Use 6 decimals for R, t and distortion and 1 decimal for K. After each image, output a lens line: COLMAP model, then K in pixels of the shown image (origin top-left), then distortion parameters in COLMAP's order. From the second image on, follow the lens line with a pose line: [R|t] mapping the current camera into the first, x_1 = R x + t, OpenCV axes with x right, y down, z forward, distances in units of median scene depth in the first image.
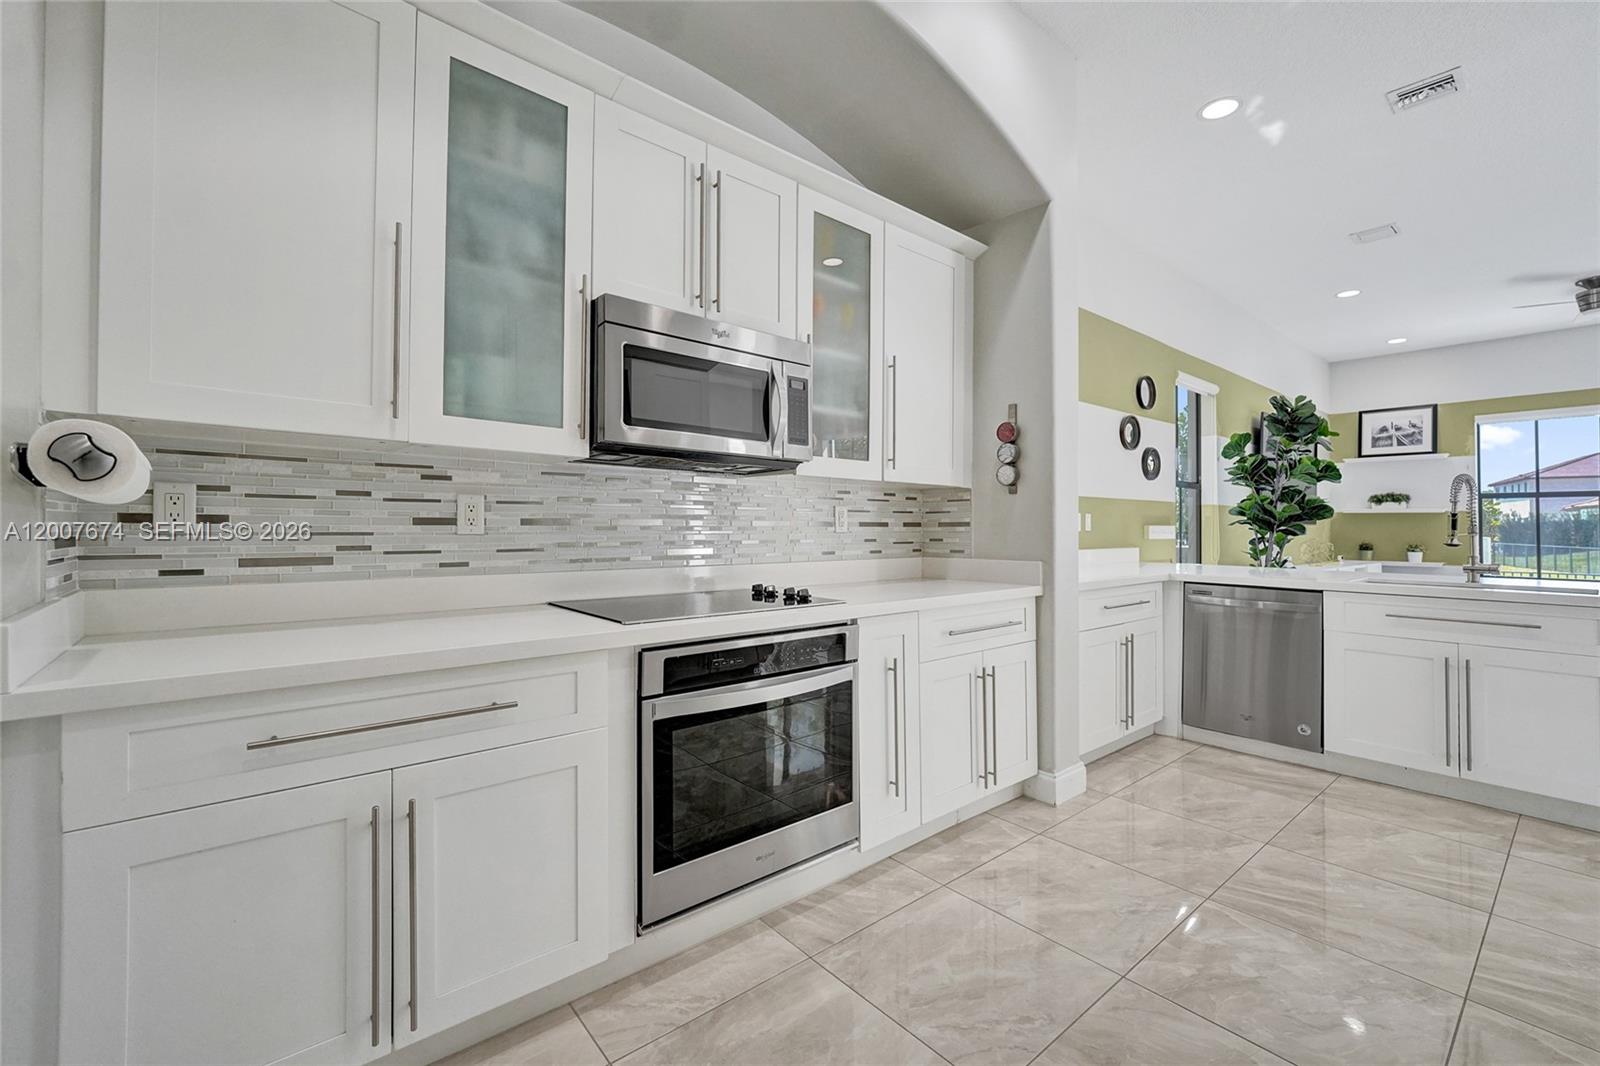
lens RADIAL K [[665.4, 0, 796.7], [0, 665.4, 511.1], [0, 0, 1]] dist [0.001770, -0.000028]
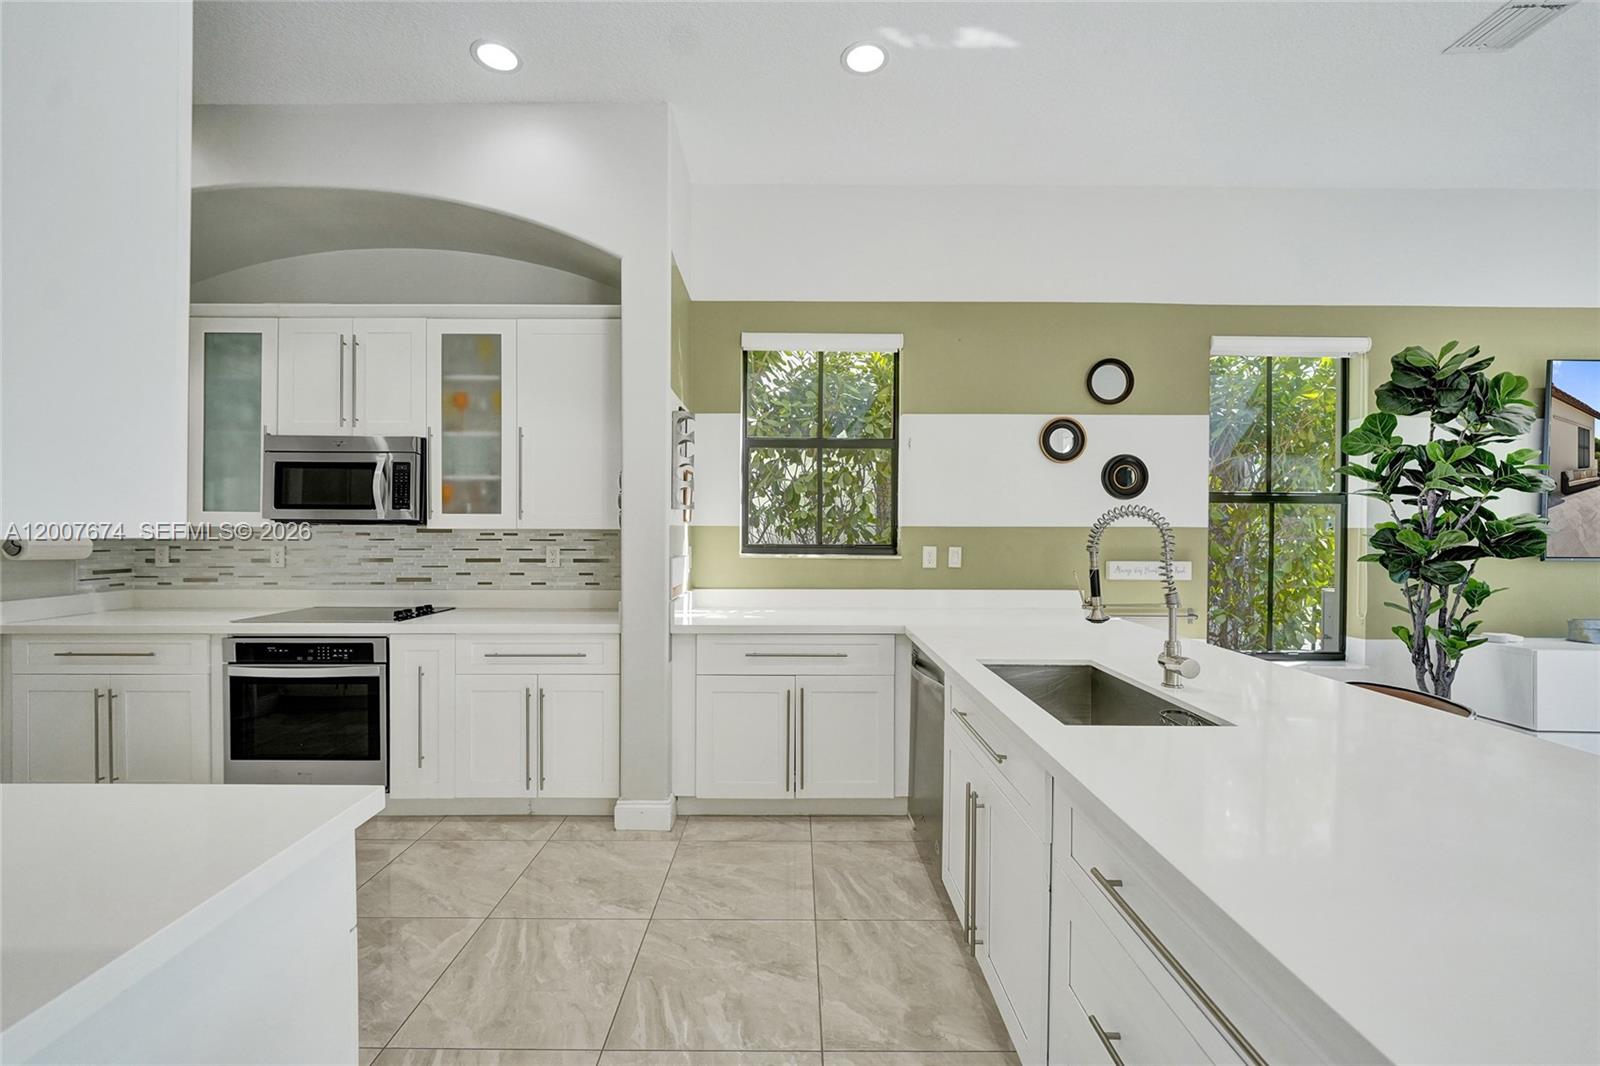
lens RADIAL K [[659.5, 0, 802.5], [0, 659.5, 528.0], [0, 0, 1]] dist [-0.000391, -0.000027]
pose [[0.761937, -0.006889, -0.647615, 1.272436], [0.018326, 0.999772, 0.010926, -0.048178], [0.647392, -0.020193, 0.761890, 0.384416]]
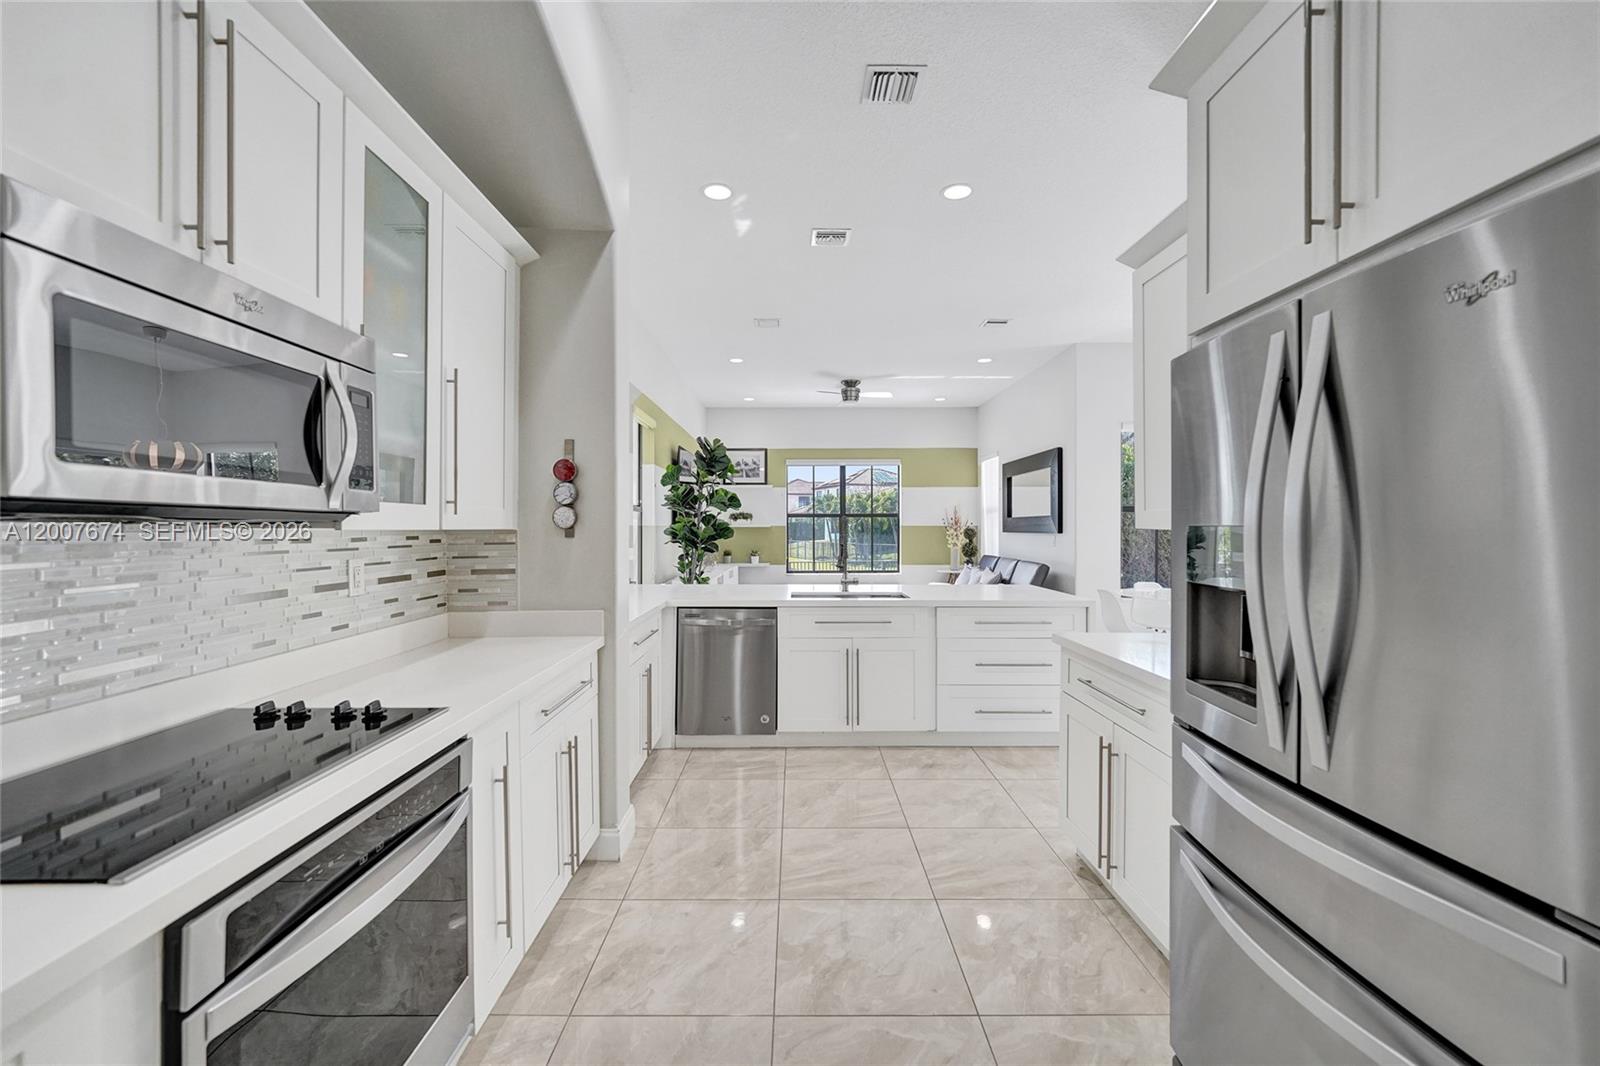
lens RADIAL K [[666.2, 0, 779.2], [0, 666.2, 527.2], [0, 0, 1]] dist [-0.000640, -0.000174]
pose [[0.651912, -0.007236, 0.758260, -0.189338], [-0.012219, 0.999724, 0.020045, -0.065276], [-0.758196, -0.022333, 0.651644, 0.192721]]
